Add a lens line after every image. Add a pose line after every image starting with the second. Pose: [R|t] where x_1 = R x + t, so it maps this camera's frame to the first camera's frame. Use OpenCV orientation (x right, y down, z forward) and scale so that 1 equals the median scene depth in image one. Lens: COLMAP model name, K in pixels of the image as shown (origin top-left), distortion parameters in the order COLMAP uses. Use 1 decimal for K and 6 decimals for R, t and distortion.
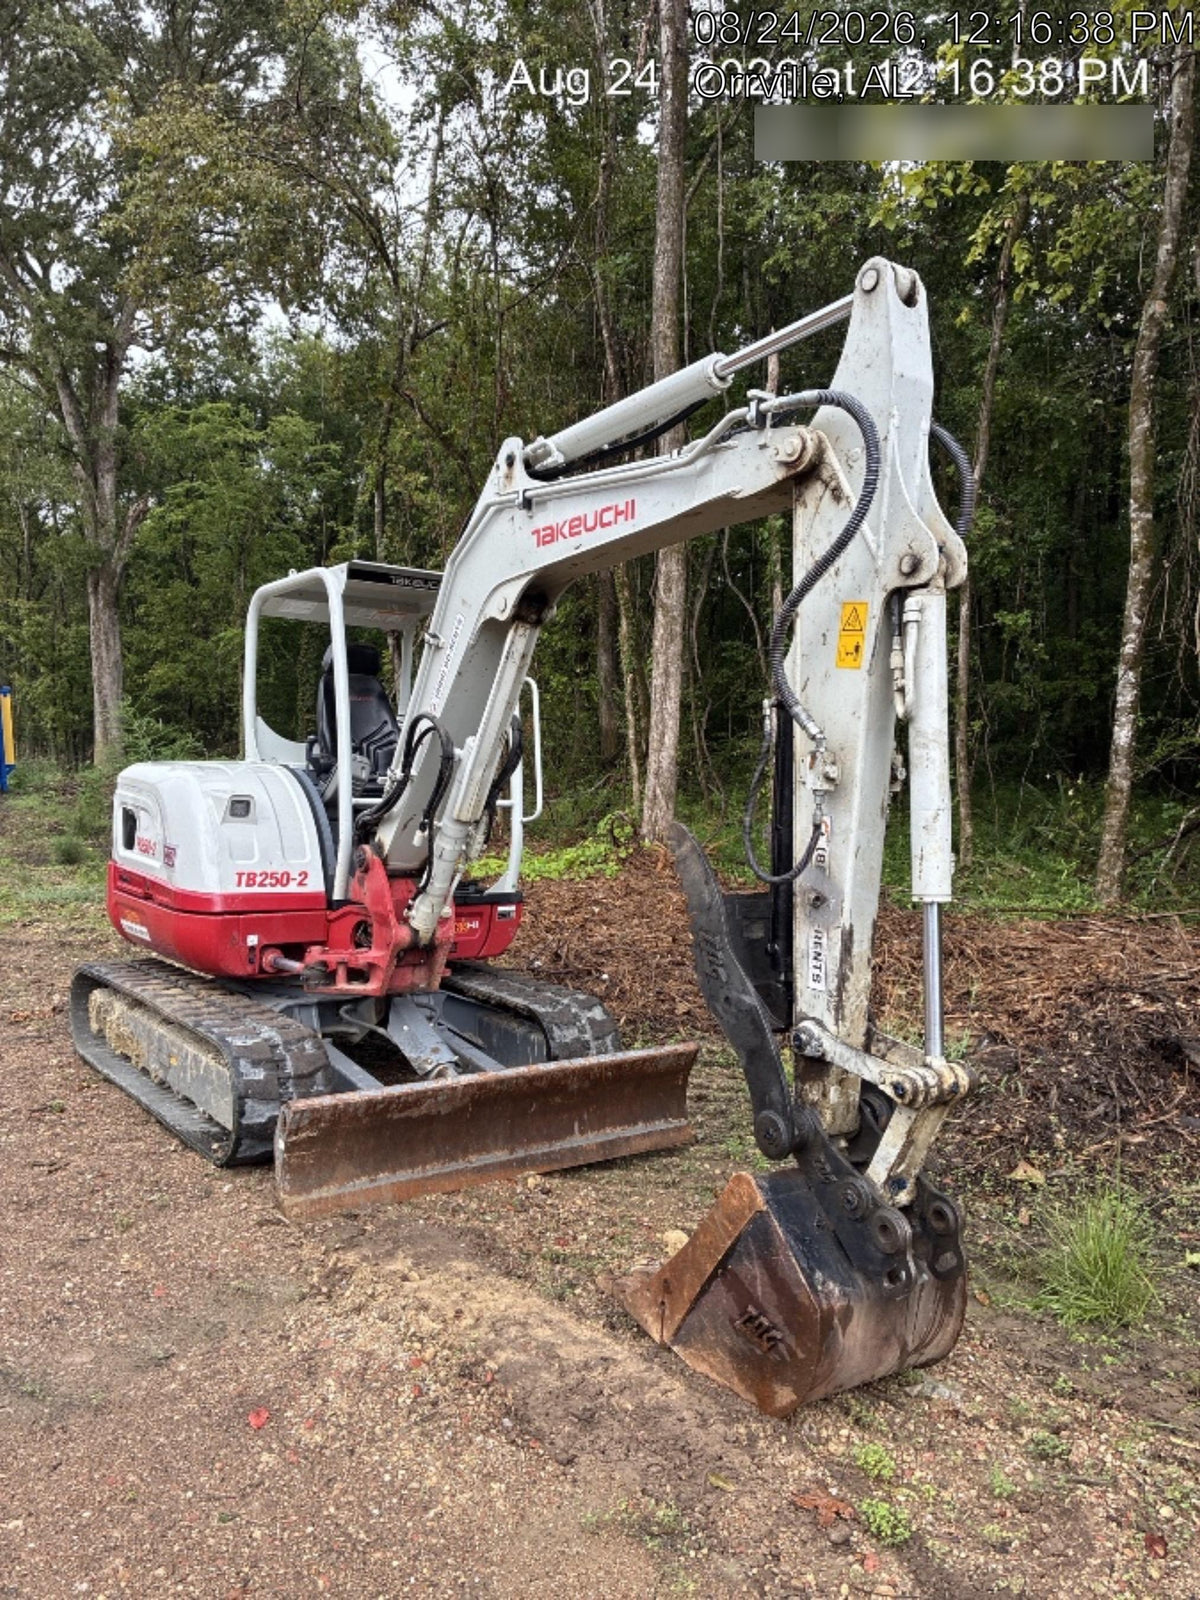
lens RADIAL K [[1206.4, 0, 593.4], [0, 1206.4, 803.2], [0, 0, 1]] dist [0.024827, 0.010112]
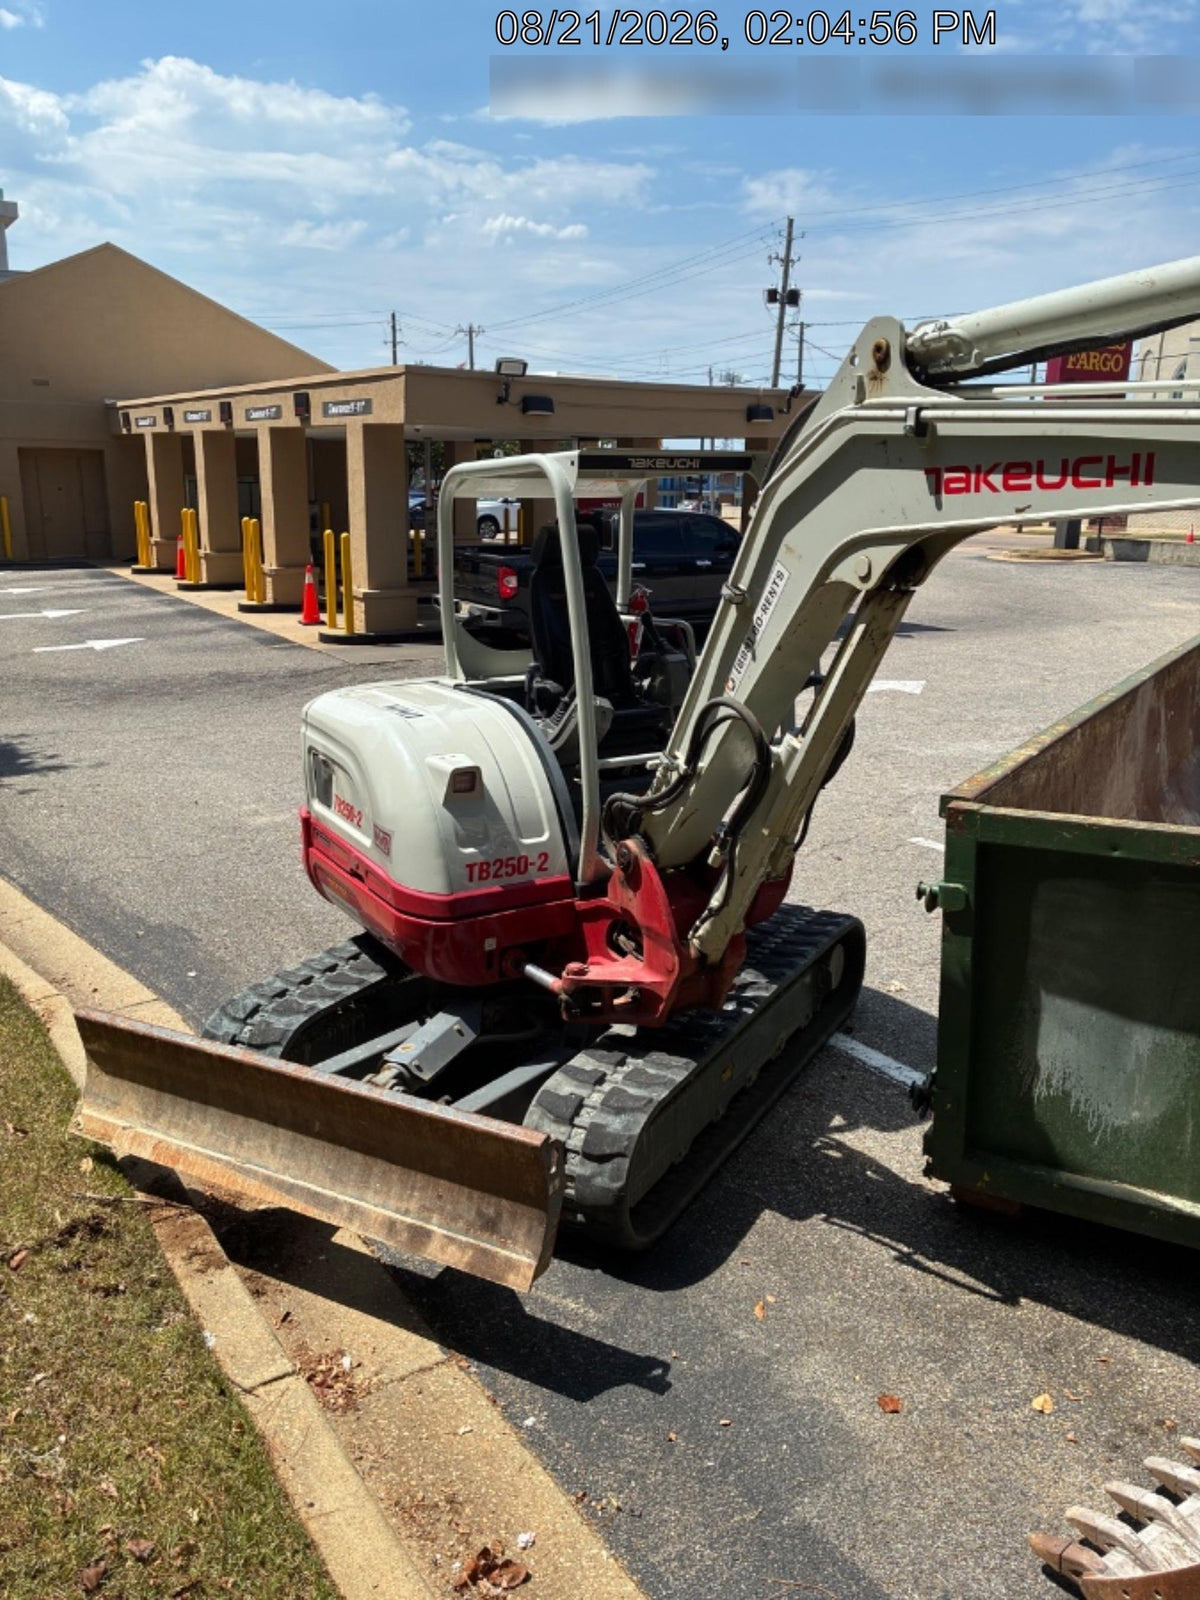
lens RADIAL K [[1212.0, 0, 589.2], [0, 1212.0, 797.9], [0, 0, 1]] dist [0.030599, -0.053545]
pose [[0.996449, -0.003419, -0.084132, -0.145301], [0.020072, 0.980016, 0.197905, -0.145650], [0.081774, -0.198891, 0.976604, 0.221768]]
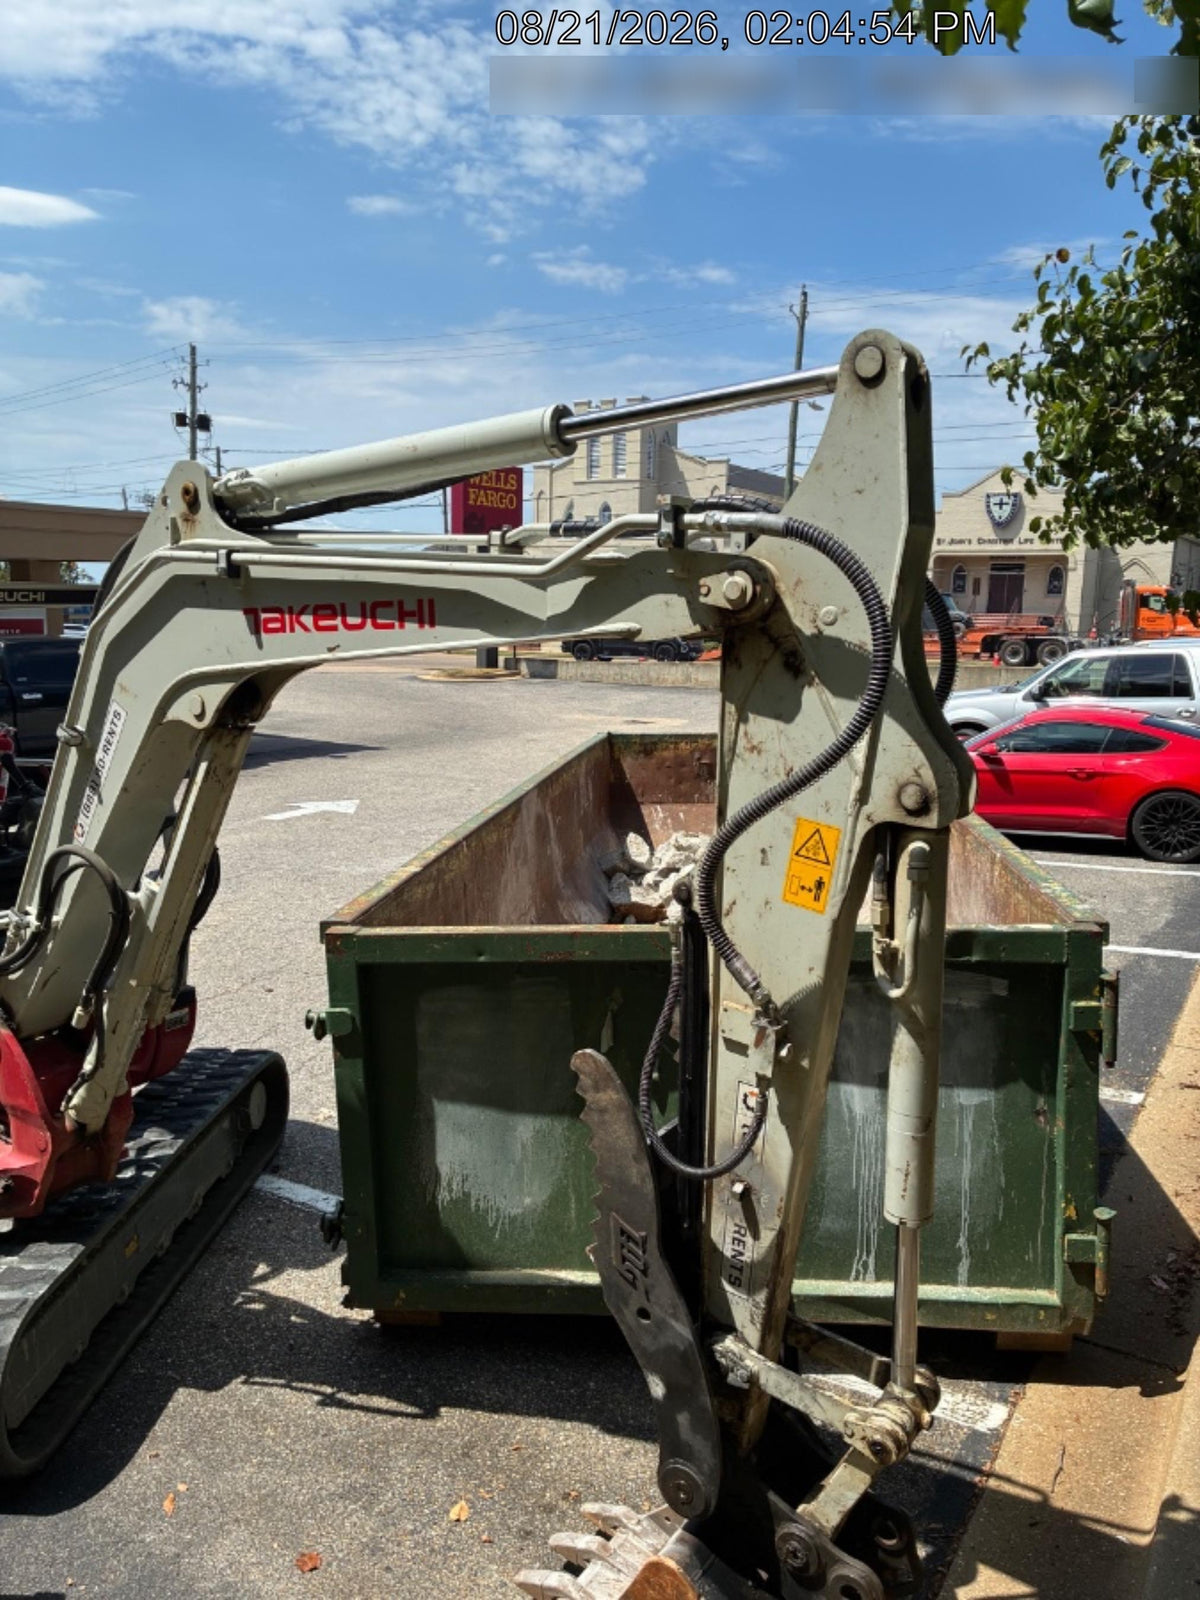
lens RADIAL K [[1212.0, 0, 621.3], [0, 1212.0, 814.4], [0, 0, 1]] dist [0.030599, -0.053545]
pose [[0.927675, -0.085933, 0.363365, -0.090110], [0.040632, 0.990610, 0.130537, -0.152018], [-0.371171, -0.106332, 0.922456, 0.211041]]
